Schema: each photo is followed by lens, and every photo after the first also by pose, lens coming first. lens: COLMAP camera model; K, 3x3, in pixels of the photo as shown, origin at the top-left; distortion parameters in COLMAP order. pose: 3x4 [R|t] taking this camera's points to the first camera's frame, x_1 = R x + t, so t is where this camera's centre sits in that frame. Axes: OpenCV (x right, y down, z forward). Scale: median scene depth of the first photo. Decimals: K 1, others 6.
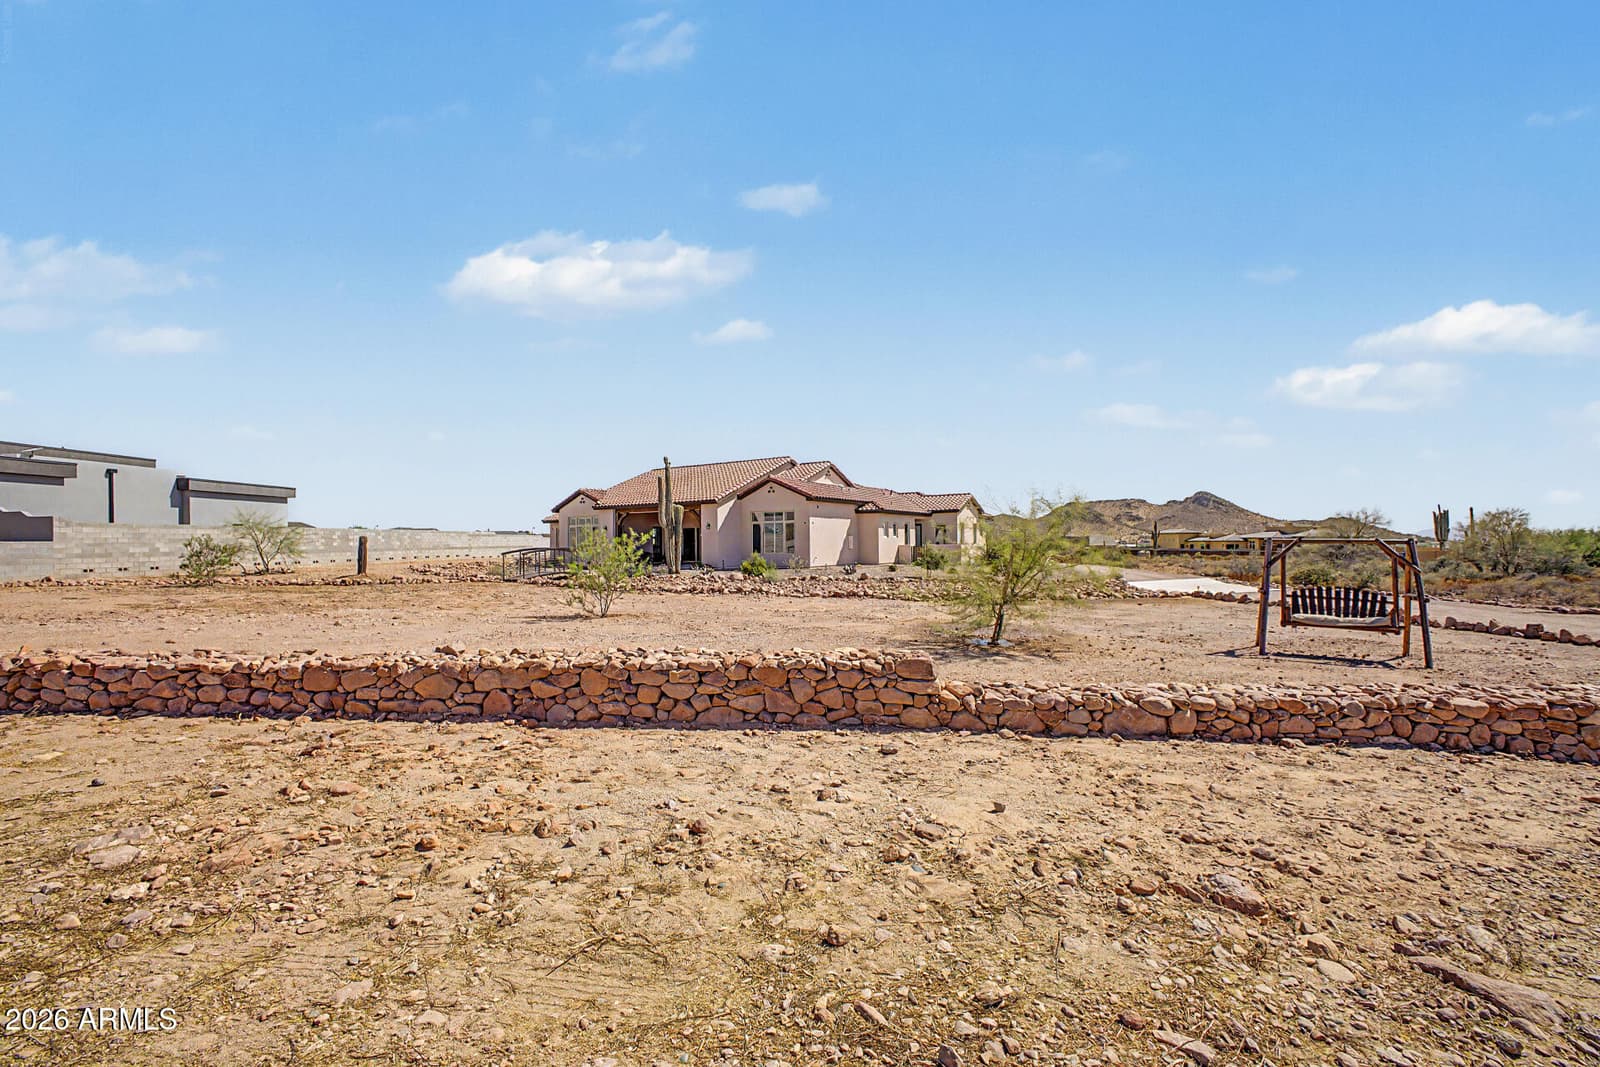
lens RADIAL K [[638.5, 0, 803.4], [0, 638.5, 536.0], [0, 0, 1]] dist [0.011064, -0.000099]
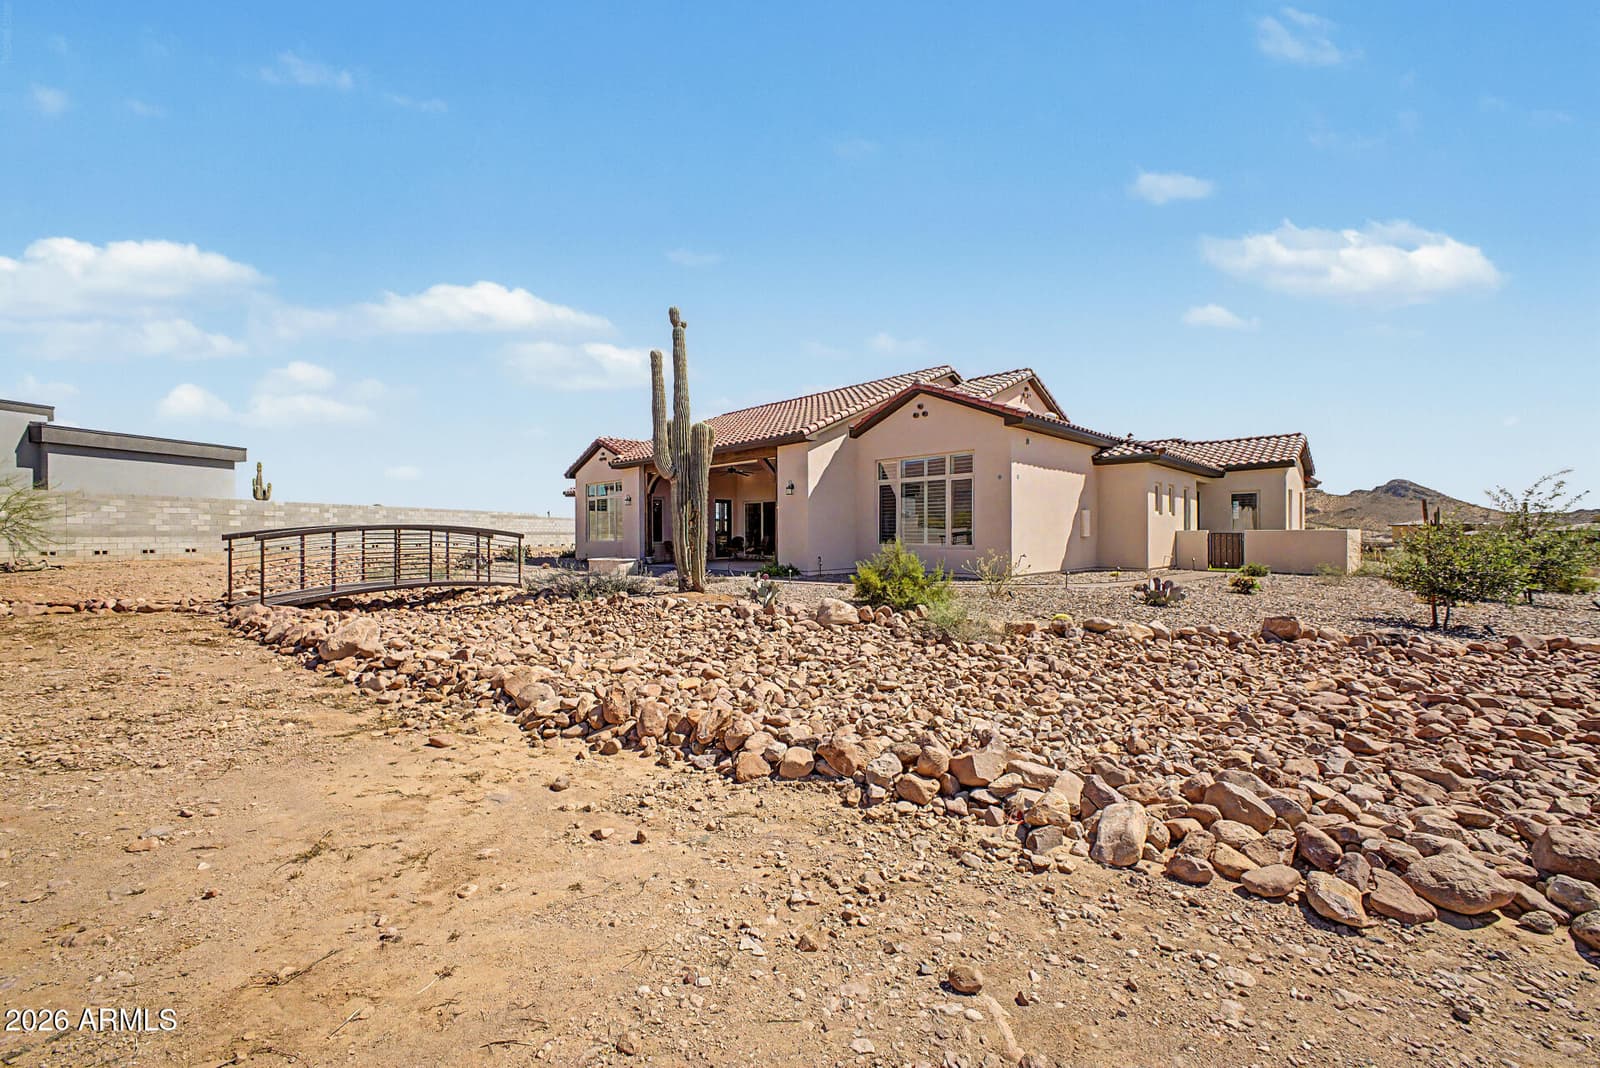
lens RADIAL K [[635.5, 0, 800.0], [0, 635.5, 534.0], [0, 0, 1]] dist [-0.000062, -0.000034]
pose [[0.981552, 0.007238, -0.191059, -0.045529], [-0.005563, 0.999941, 0.009302, 0.014734], [0.191115, -0.008068, 0.981535, 0.497398]]
